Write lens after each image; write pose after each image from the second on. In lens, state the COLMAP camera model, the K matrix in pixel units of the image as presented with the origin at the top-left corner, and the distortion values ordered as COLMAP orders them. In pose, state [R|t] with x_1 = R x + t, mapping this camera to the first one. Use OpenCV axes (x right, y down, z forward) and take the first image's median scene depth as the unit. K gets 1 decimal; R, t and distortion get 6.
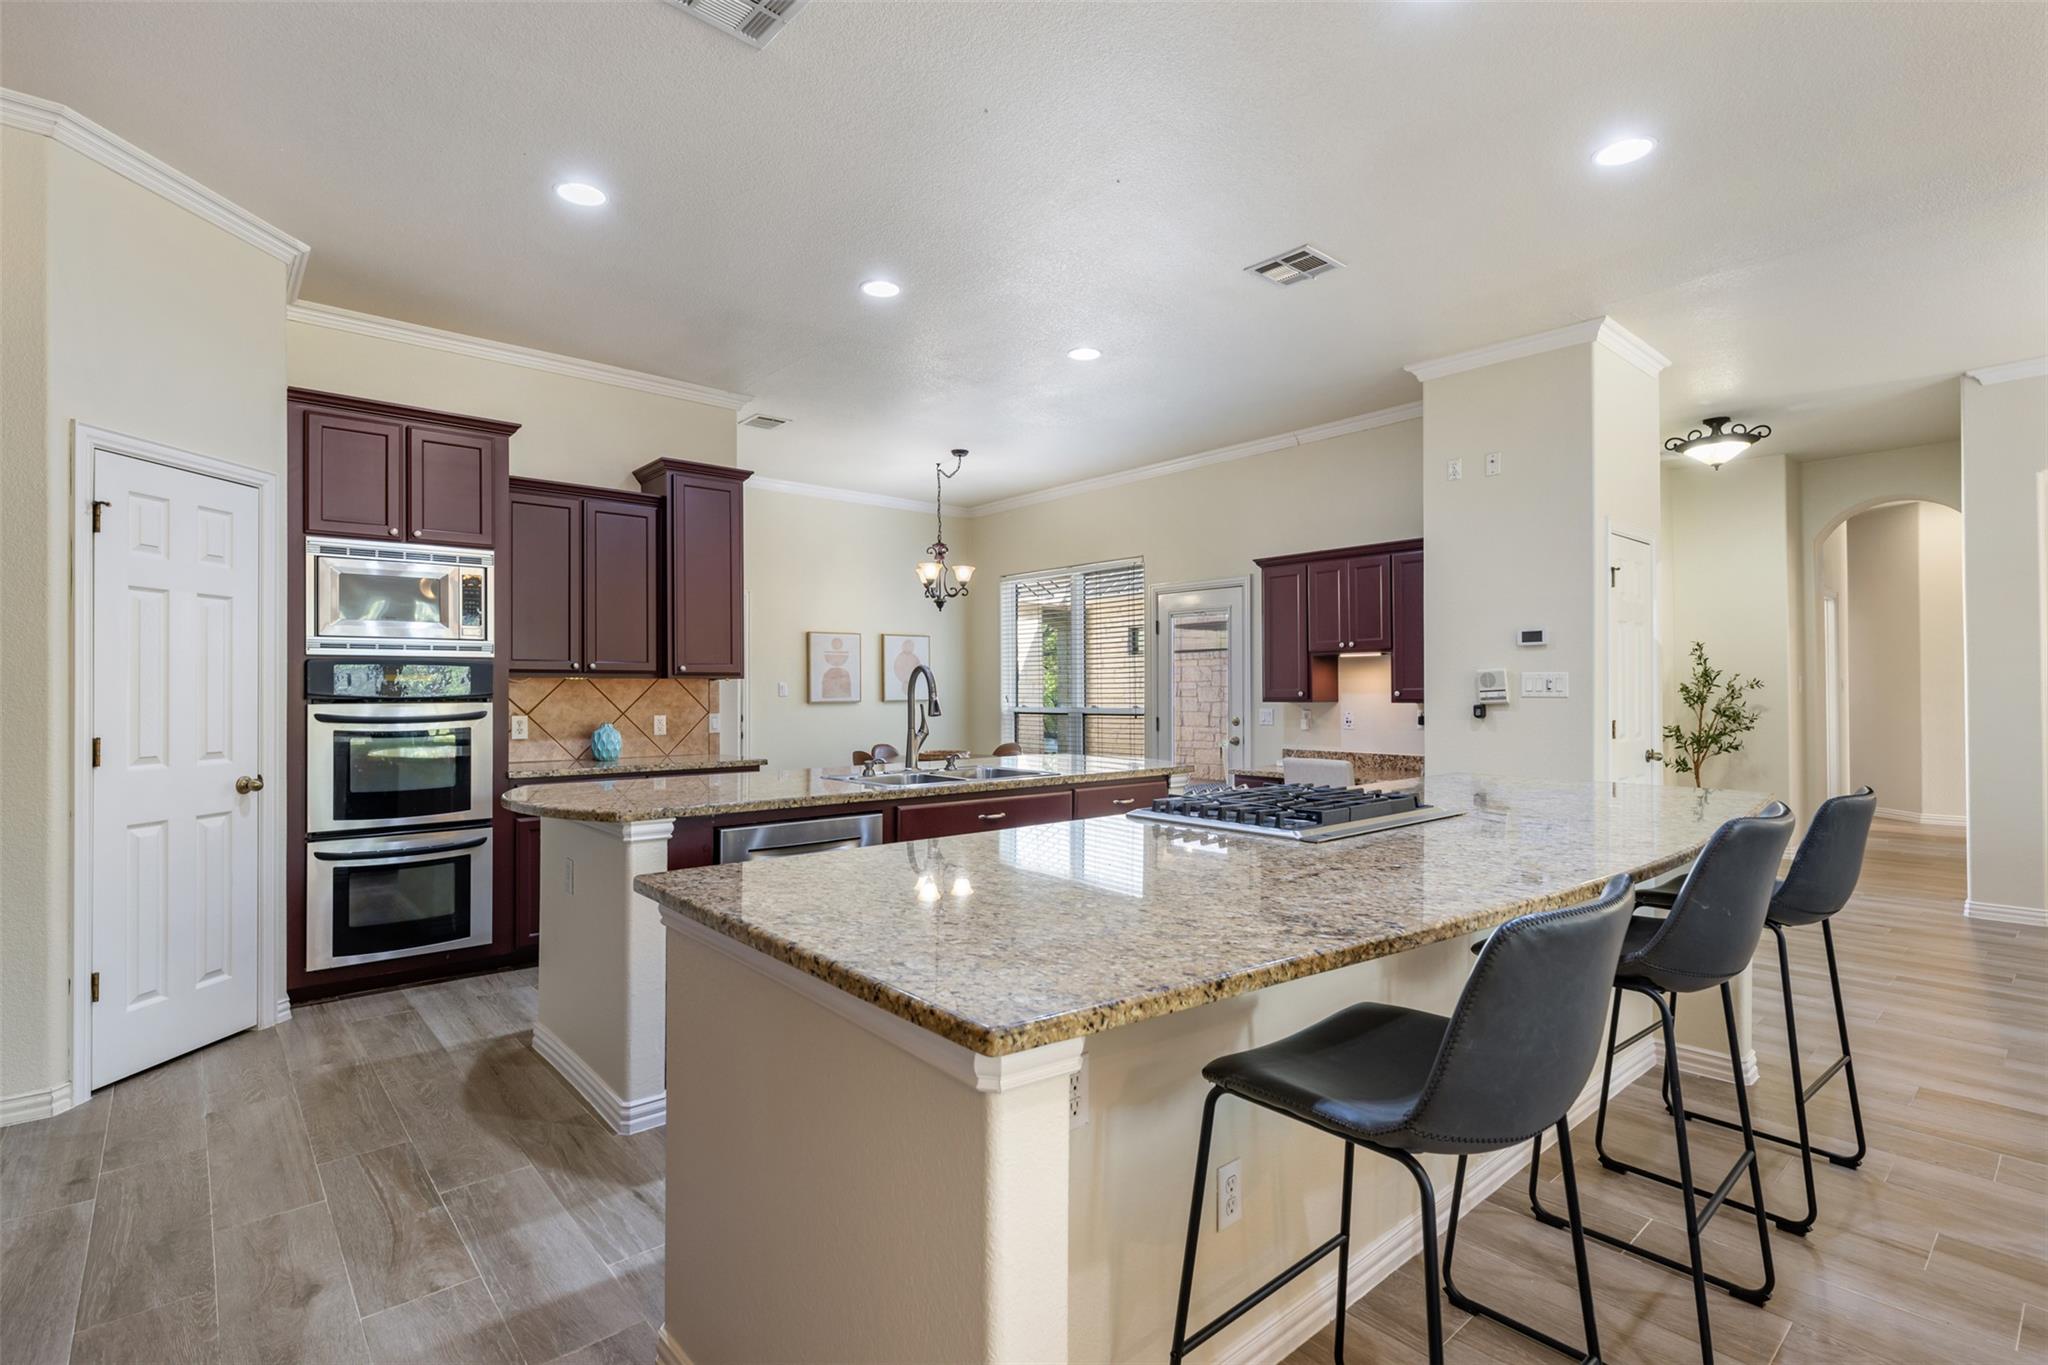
lens RADIAL K [[954.5, 0, 1016.6], [0, 954.5, 683.3], [0, 0, 1]] dist [-0.000293, -0.000199]
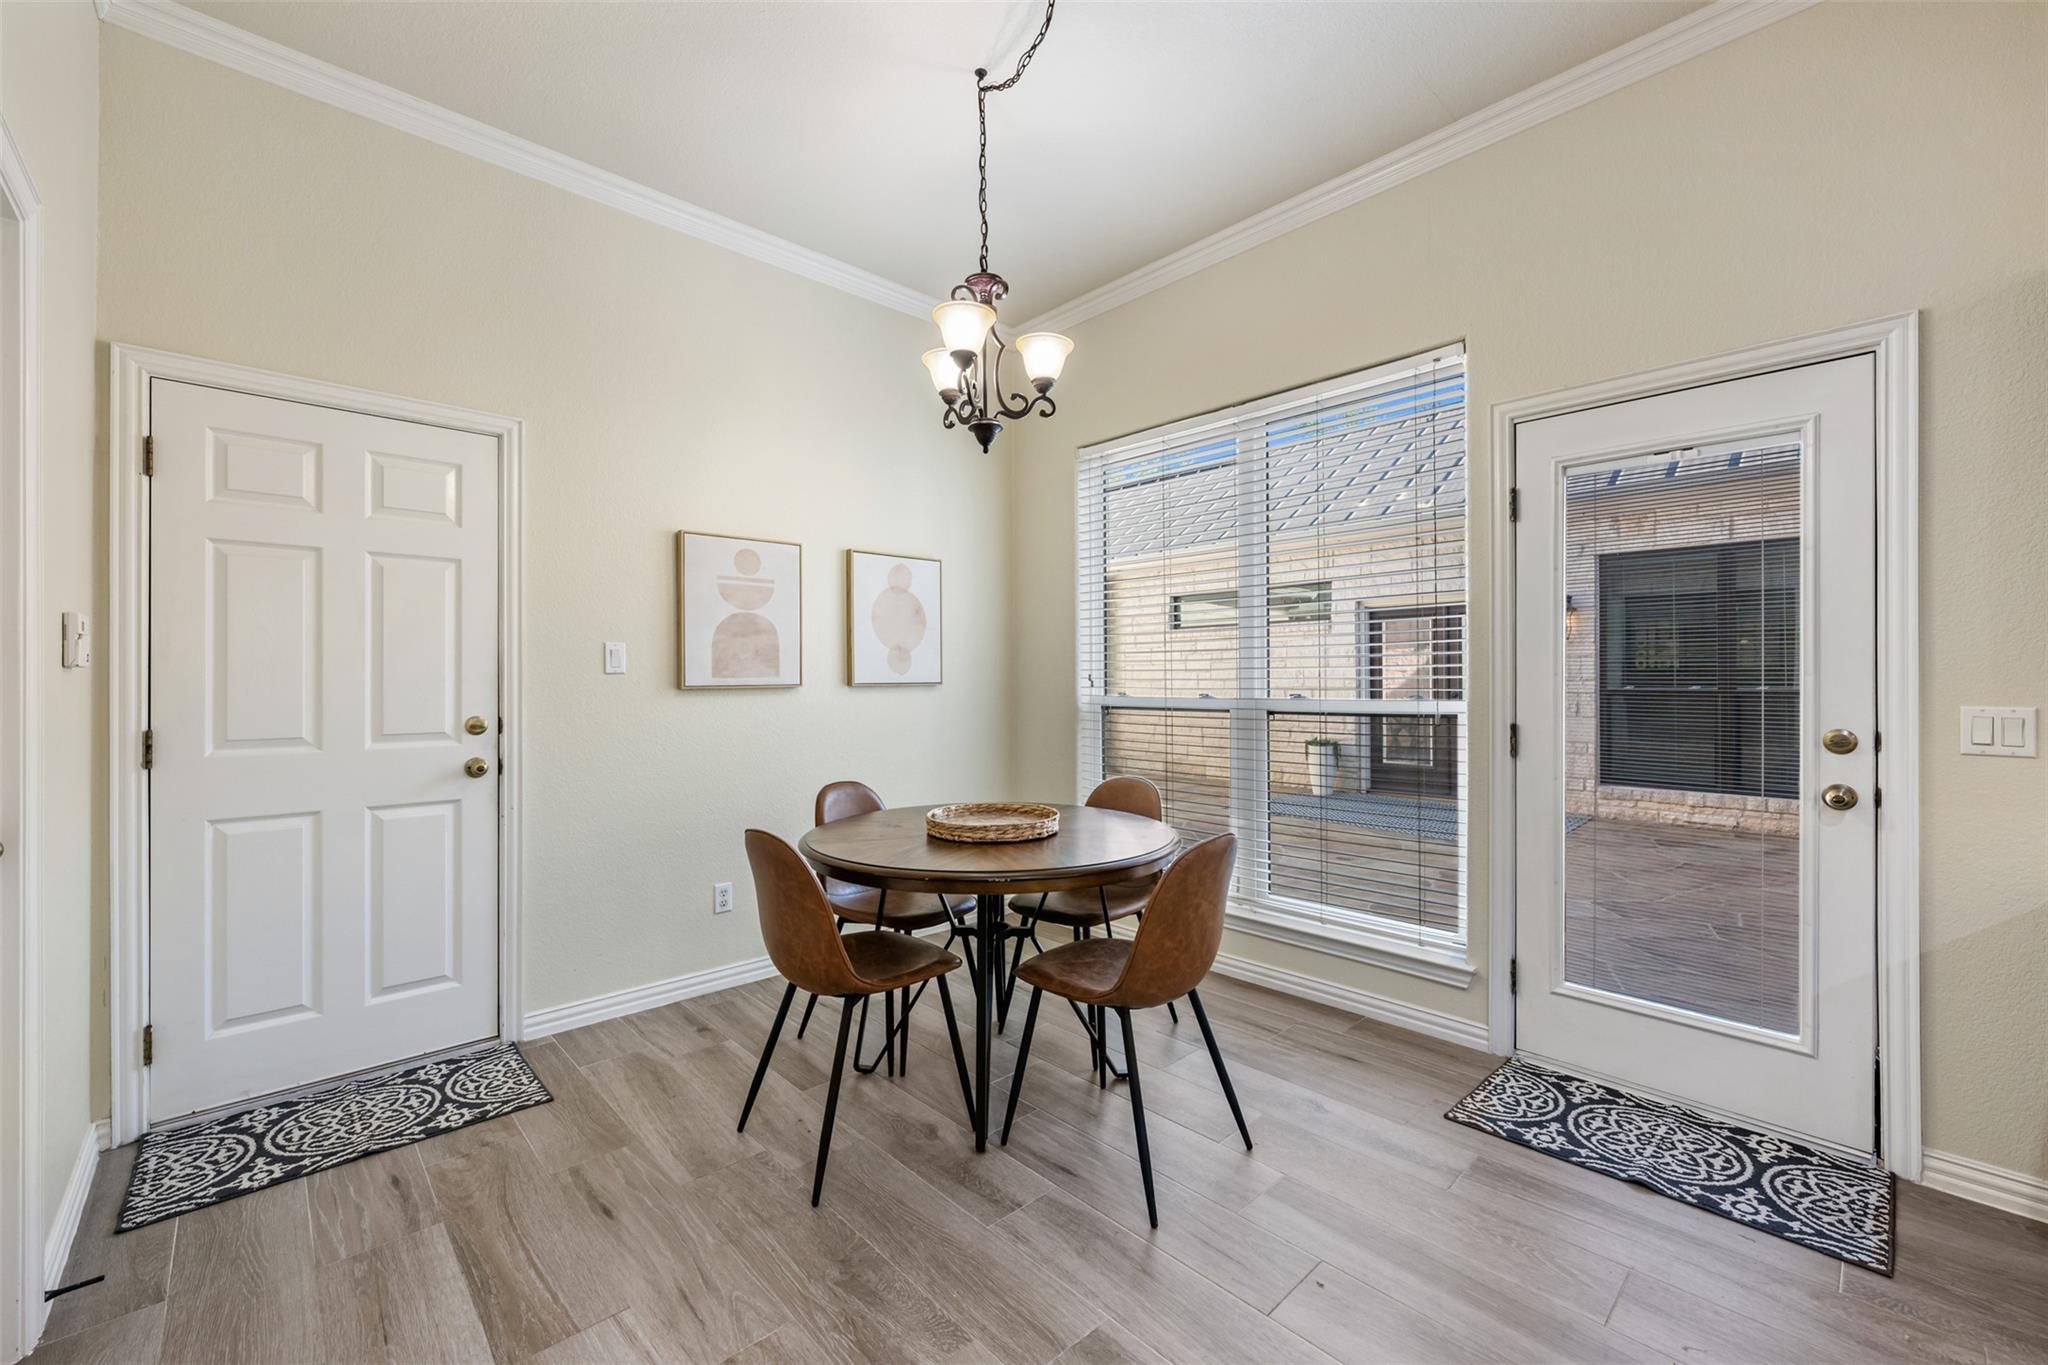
lens RADIAL K [[809.9, 0, 1022.3], [0, 809.9, 676.4], [0, 0, 1]] dist [-0.002434, -0.000071]
pose [[0.999178, 0.001783, 0.040488, -0.091560], [-0.002042, 0.999978, 0.006349, 0.015570], [-0.040476, -0.006427, 0.999160, 0.786457]]
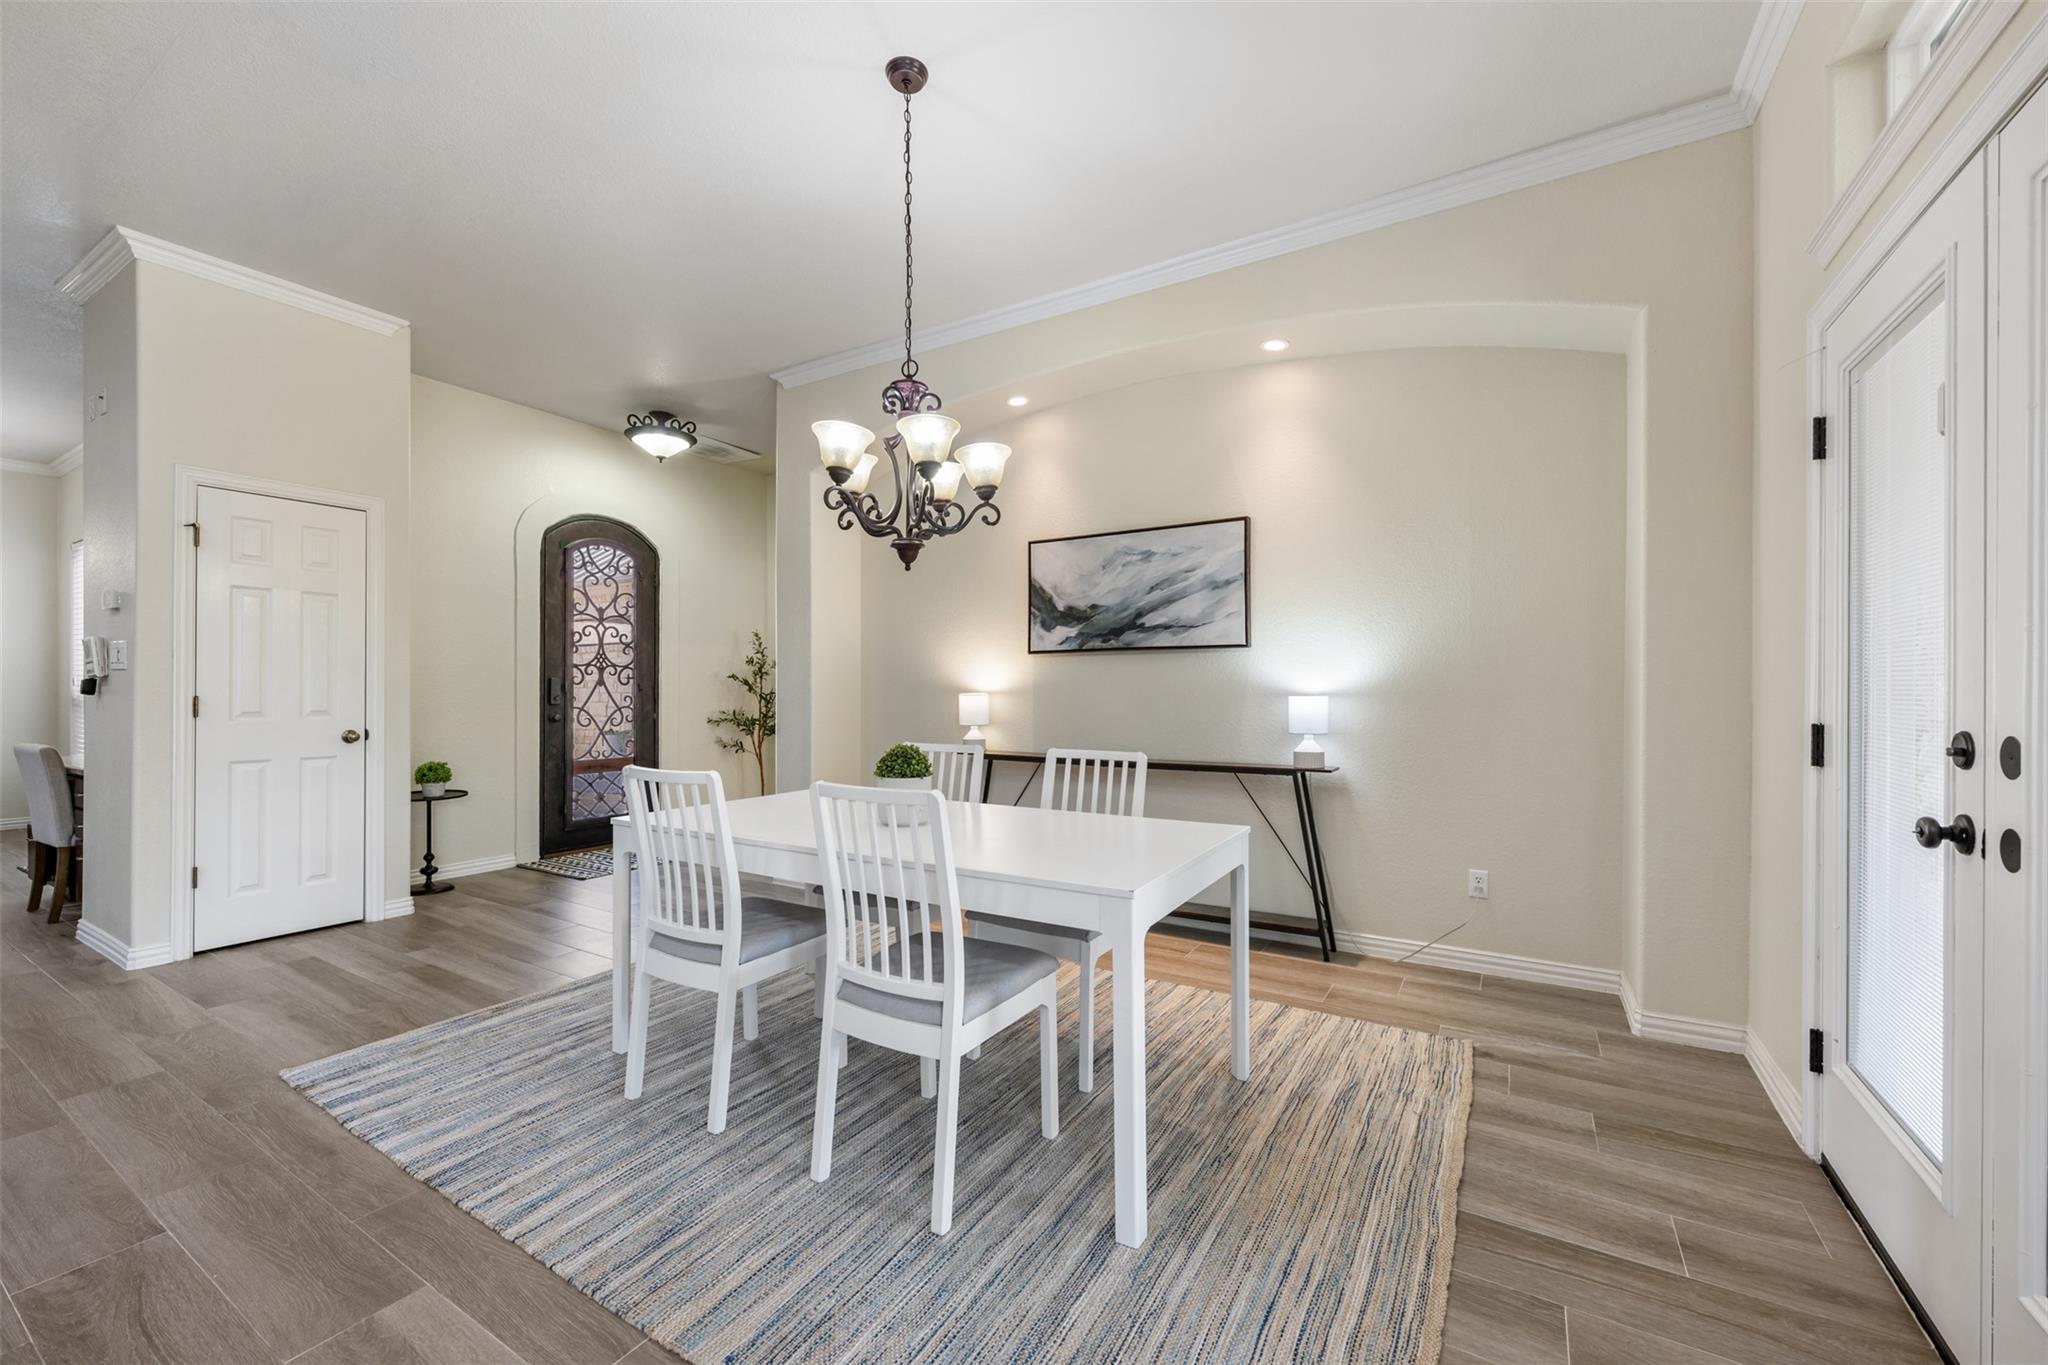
lens RADIAL K [[816.2, 0, 1023.8], [0, 816.2, 691.7], [0, 0, 1]] dist [-0.000479, -0.000272]
pose [[0.949191, 0.005739, 0.314647, 0.829262], [-0.007498, 0.999962, 0.004382, 0.020510], [-0.314610, -0.006518, 0.949199, 0.025785]]
